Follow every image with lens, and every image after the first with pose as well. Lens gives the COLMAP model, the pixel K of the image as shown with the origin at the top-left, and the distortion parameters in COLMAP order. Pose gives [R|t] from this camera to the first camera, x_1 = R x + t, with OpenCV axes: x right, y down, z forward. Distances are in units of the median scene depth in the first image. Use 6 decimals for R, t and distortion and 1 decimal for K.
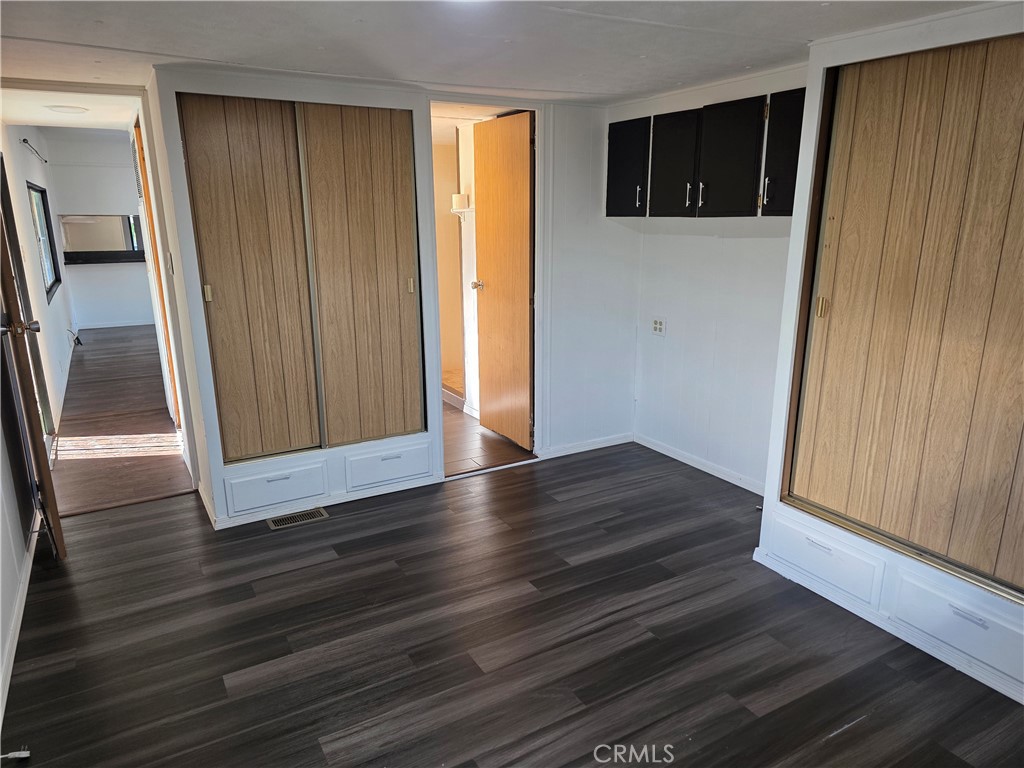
lens RADIAL K [[691.5, 0, 516.9], [0, 691.5, 389.4], [0, 0, 1]] dist [0.080357, -0.069853]
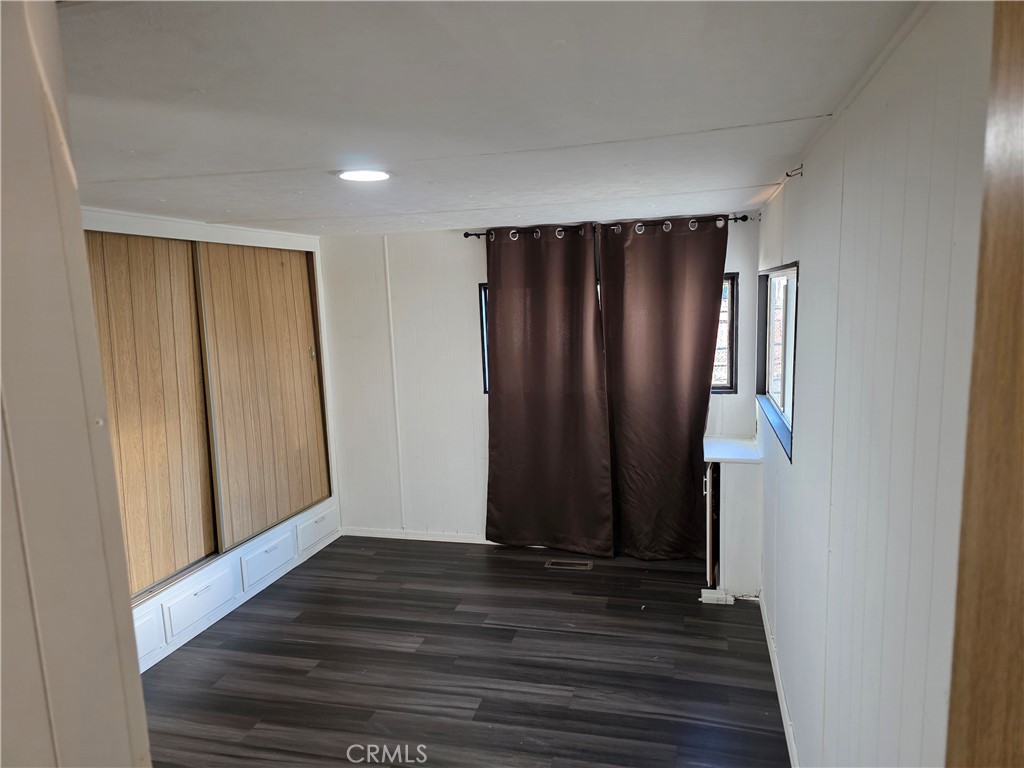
lens RADIAL K [[691.5, 0, 516.9], [0, 691.5, 389.4], [0, 0, 1]] dist [0.080357, -0.069853]
pose [[-0.695354, -0.082603, 0.713904, -0.921644], [0.220598, 0.920884, 0.321417, -0.439037], [-0.683973, 0.380985, -0.622119, 1.340111]]
